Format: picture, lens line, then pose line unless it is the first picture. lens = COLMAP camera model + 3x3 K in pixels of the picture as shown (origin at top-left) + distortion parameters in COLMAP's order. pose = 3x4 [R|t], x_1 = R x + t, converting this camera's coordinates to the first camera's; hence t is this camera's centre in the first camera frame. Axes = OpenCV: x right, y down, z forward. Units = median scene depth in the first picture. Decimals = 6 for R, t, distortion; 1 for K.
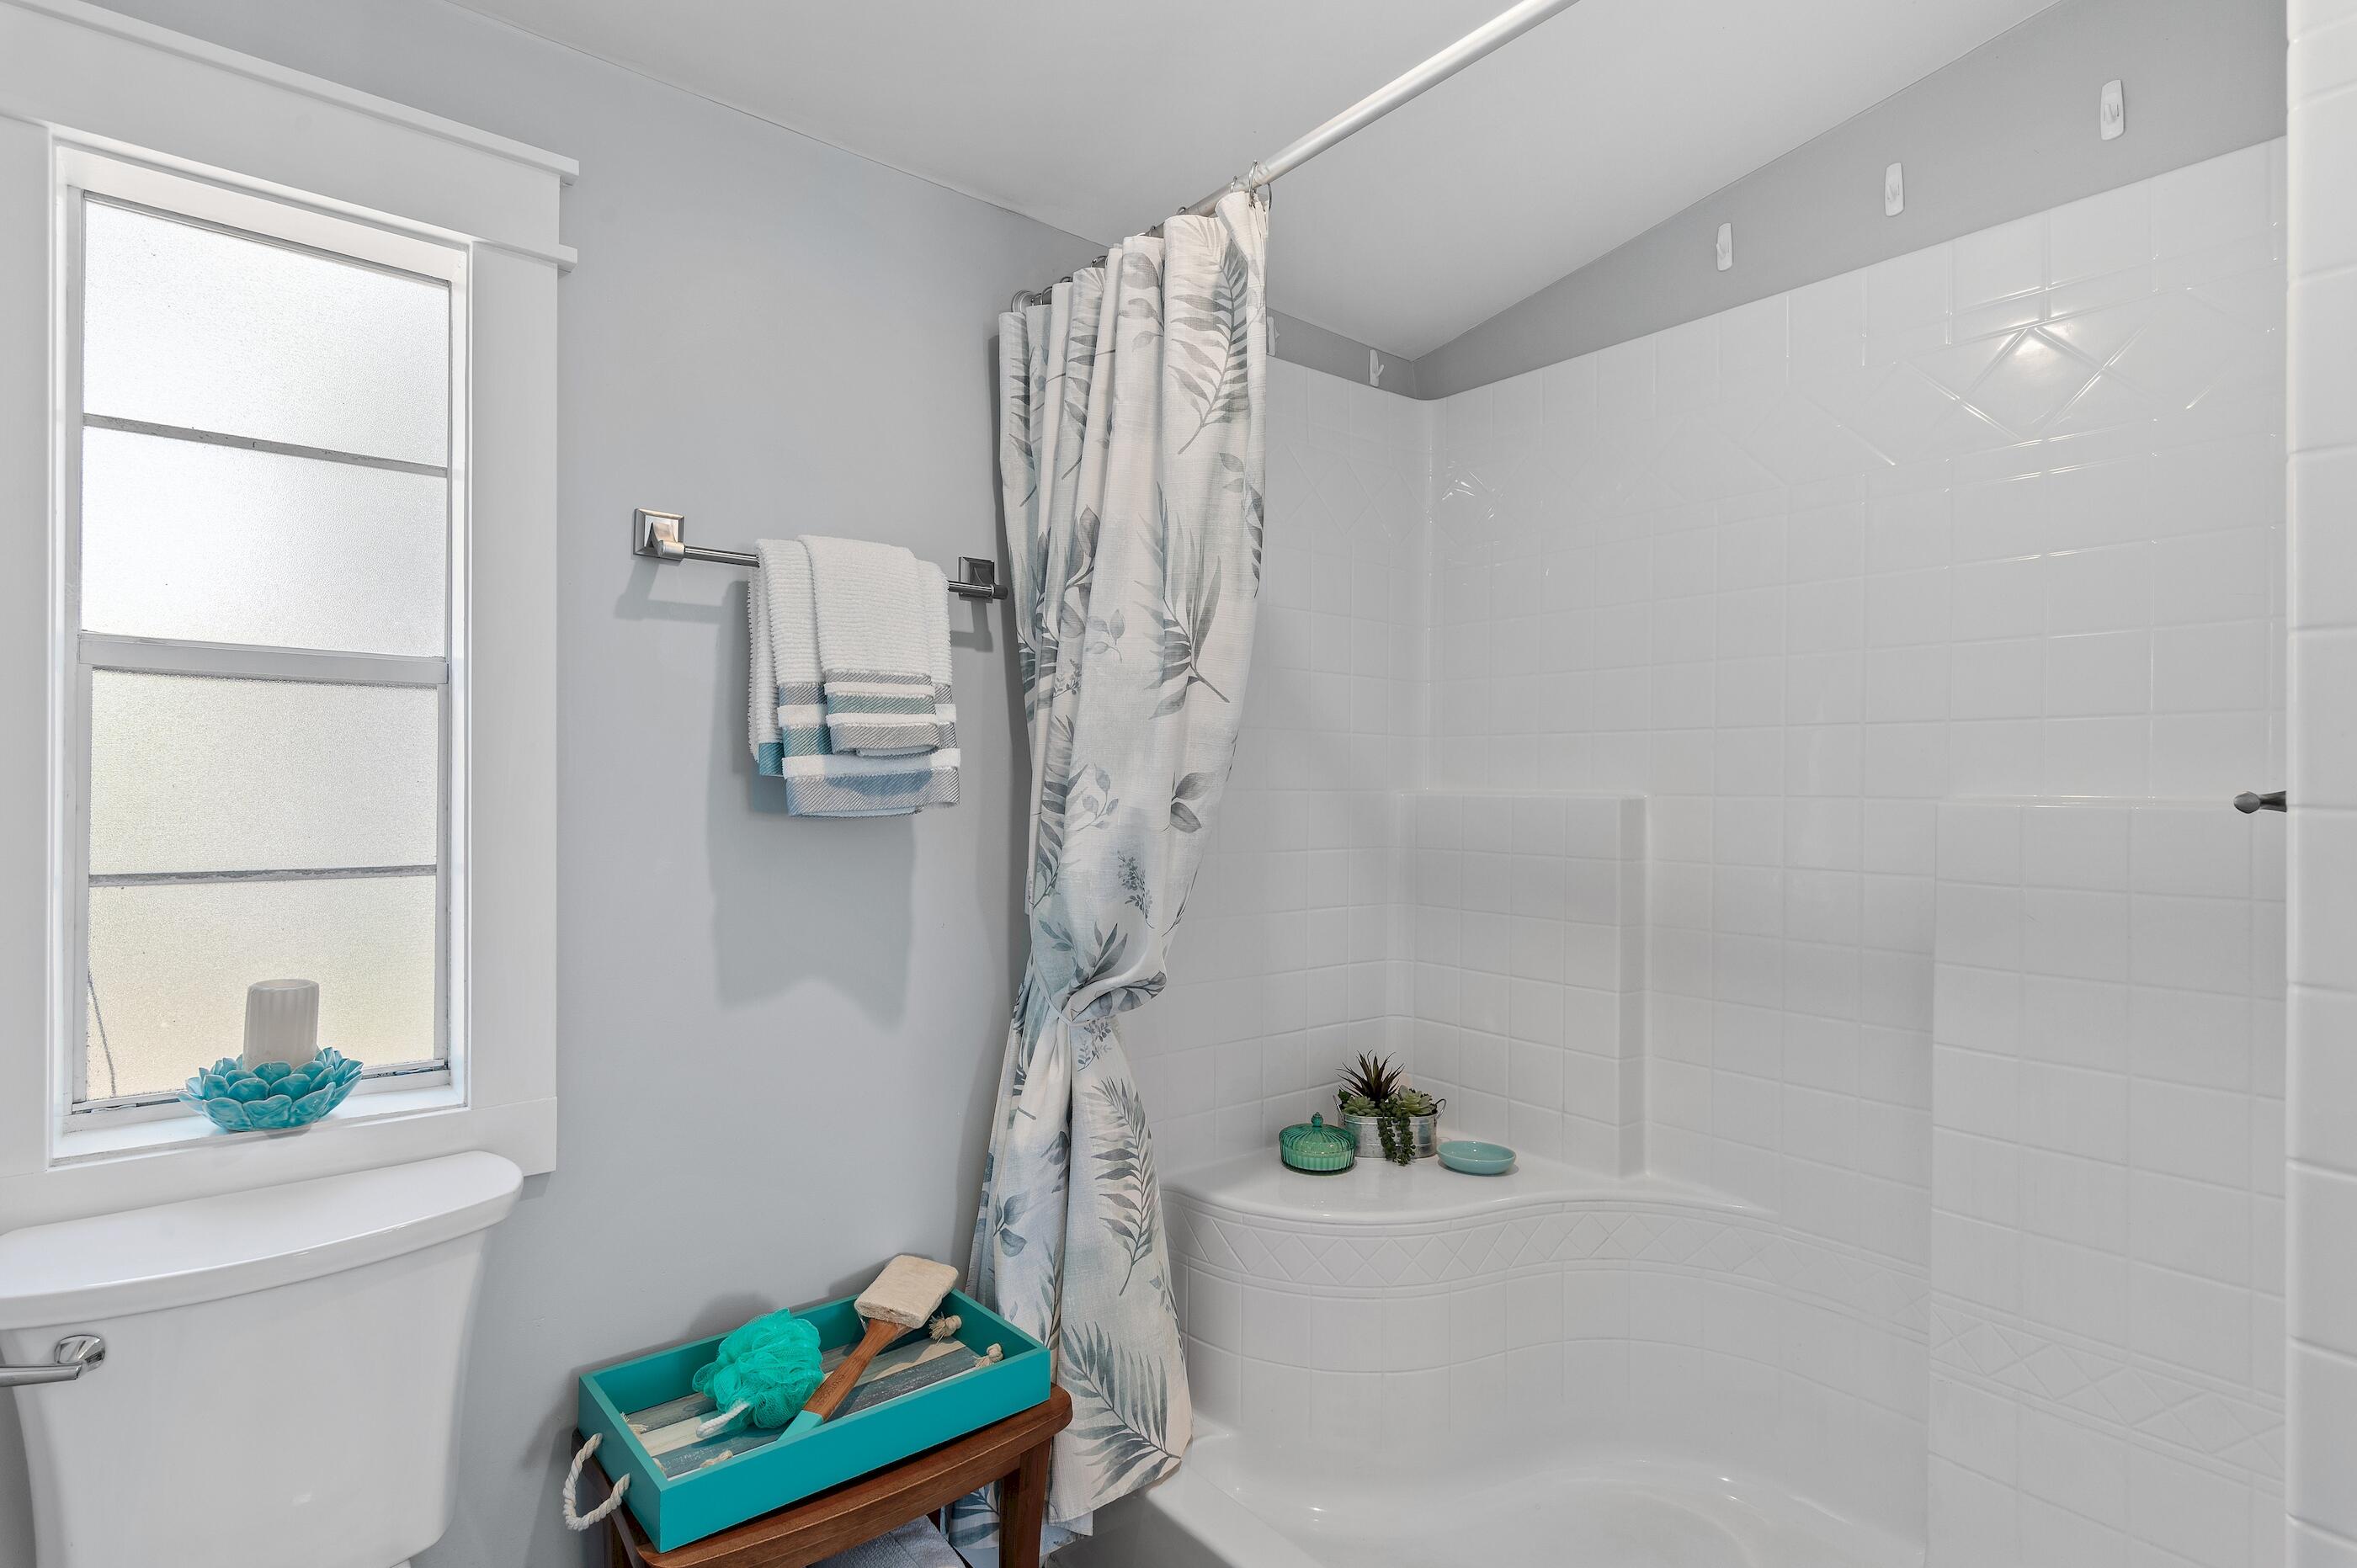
lens RADIAL K [[1192.3, 0, 1182.6], [0, 1192.3, 795.0], [0, 0, 1]] dist [0.006982, -0.001232]
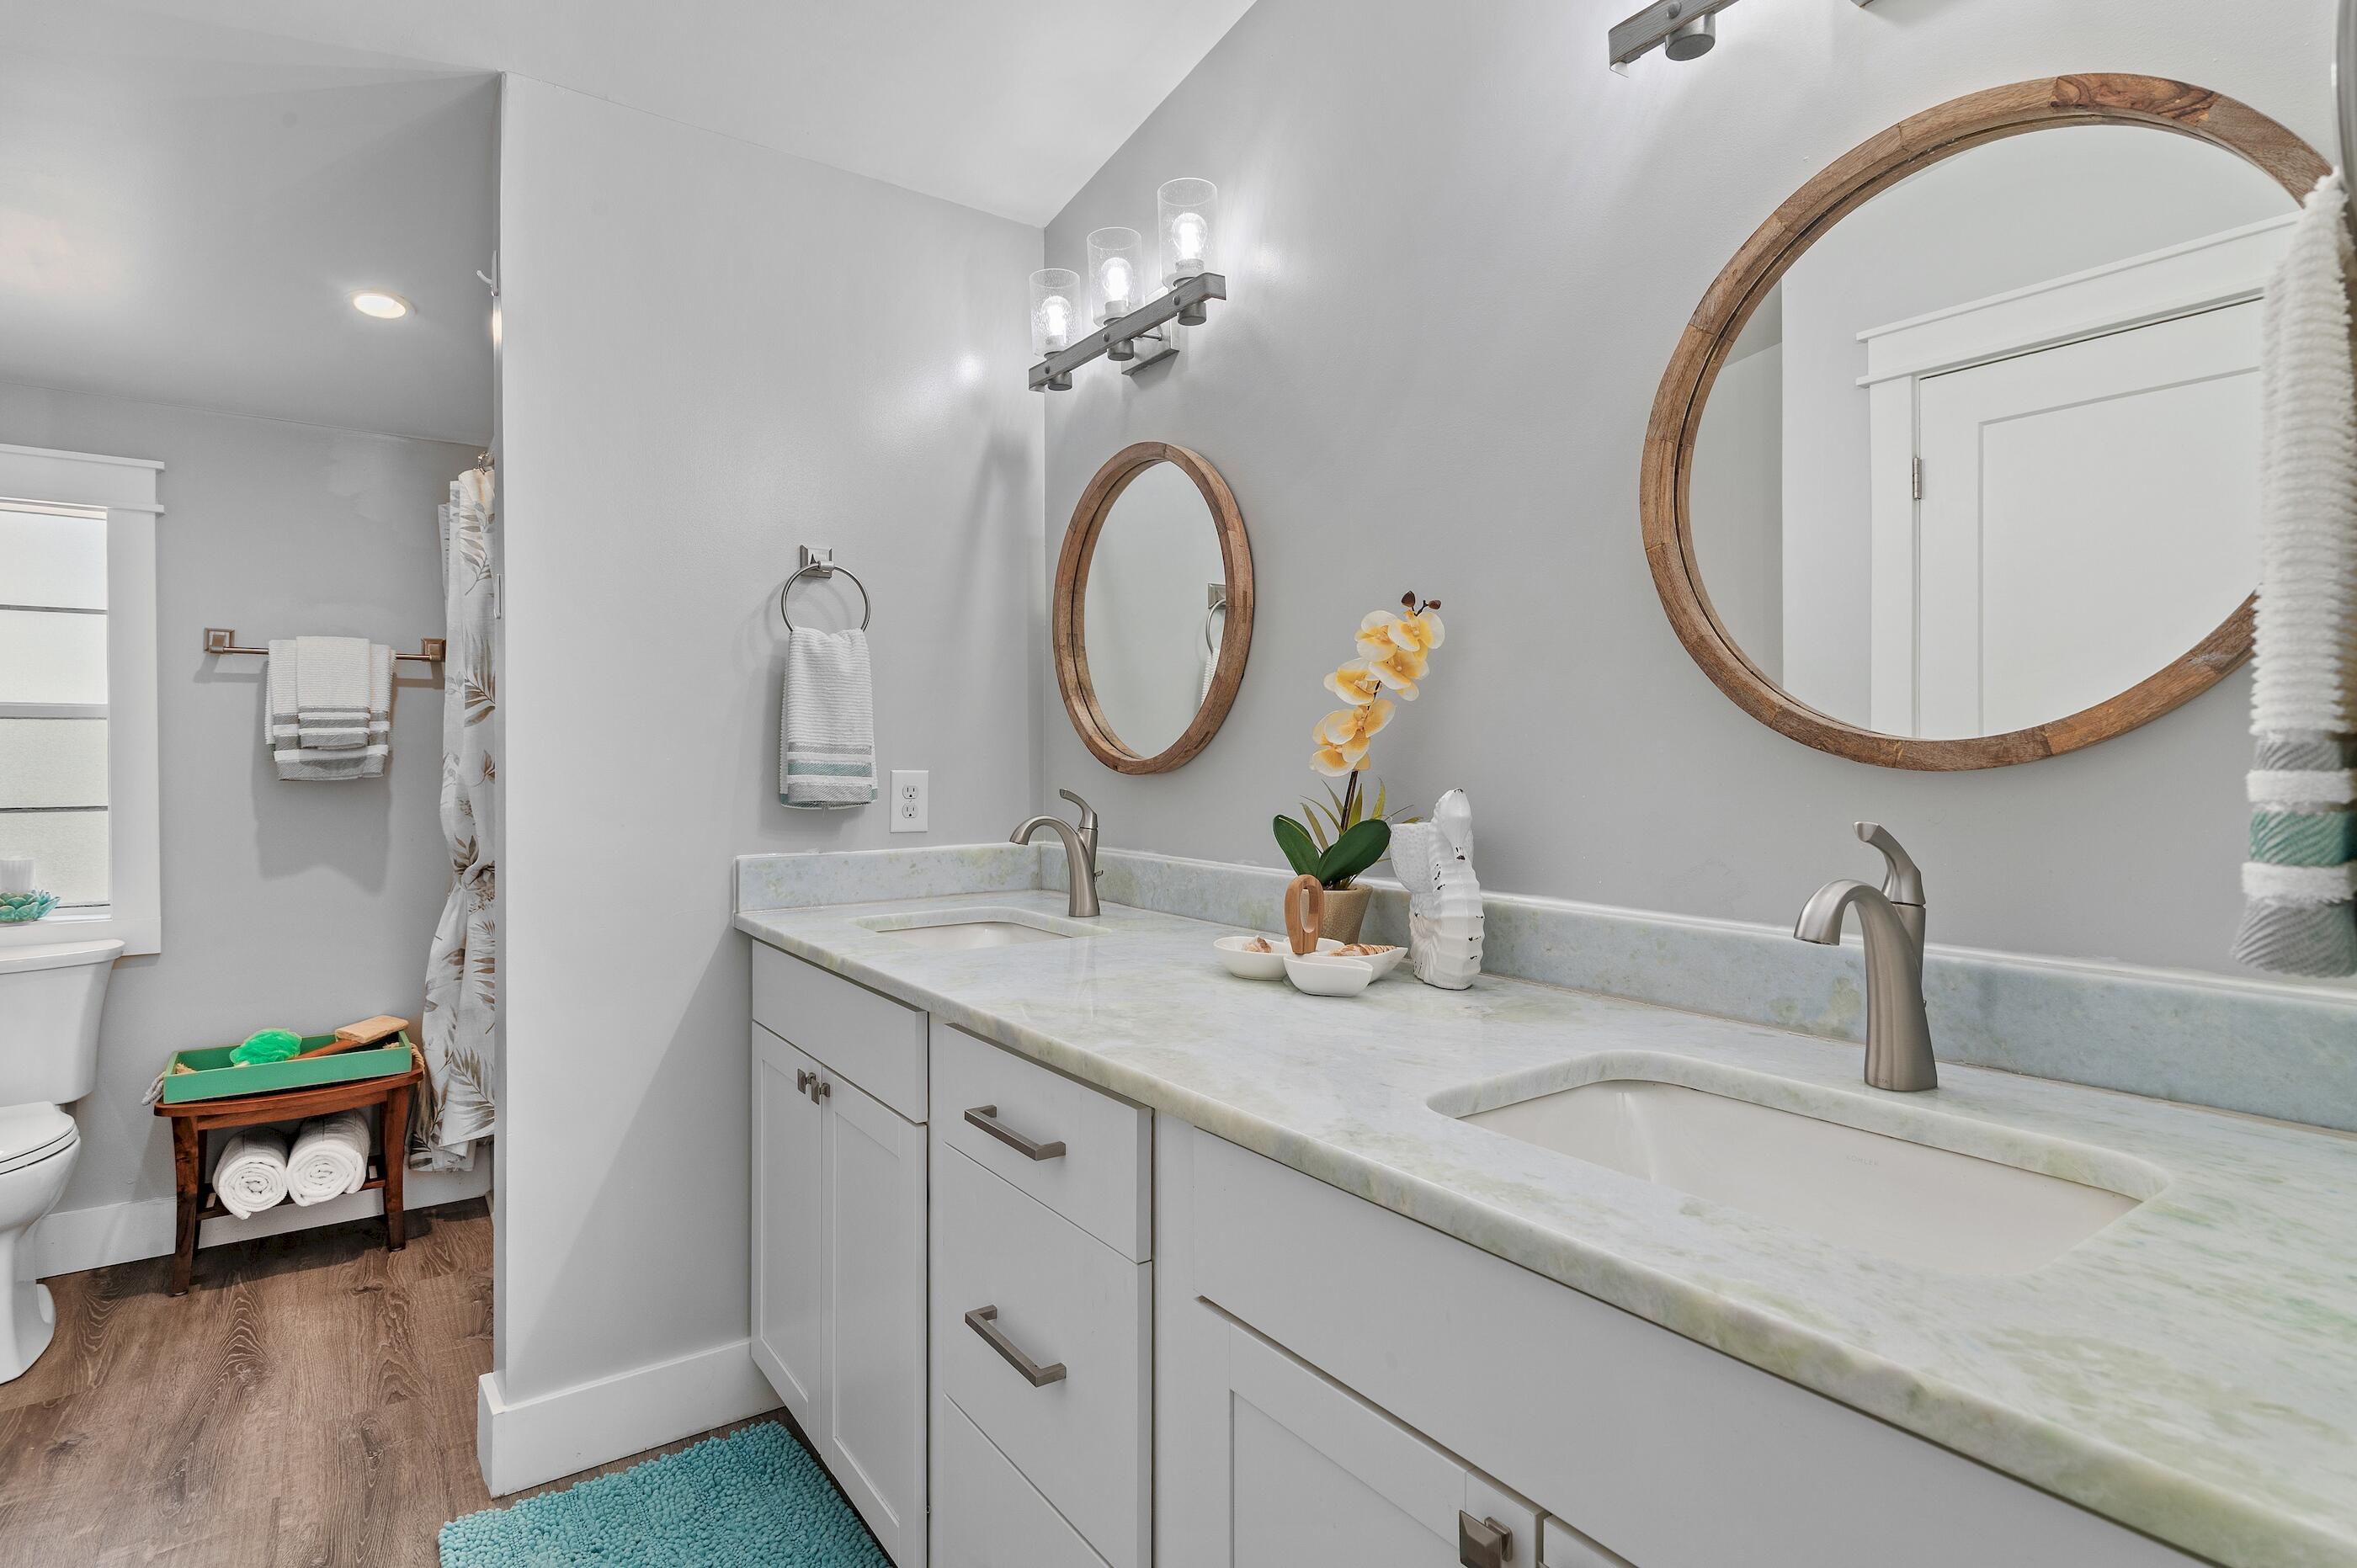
lens RADIAL K [[1192.3, 0, 1173.9], [0, 1192.3, 783.6], [0, 0, 1]] dist [0.006982, -0.001232]
pose [[0.998372, -0.014521, -0.055153, 1.249010], [0.014651, 0.999891, 0.001954, 0.040188], [0.055119, -0.002758, 0.998476, -0.900675]]
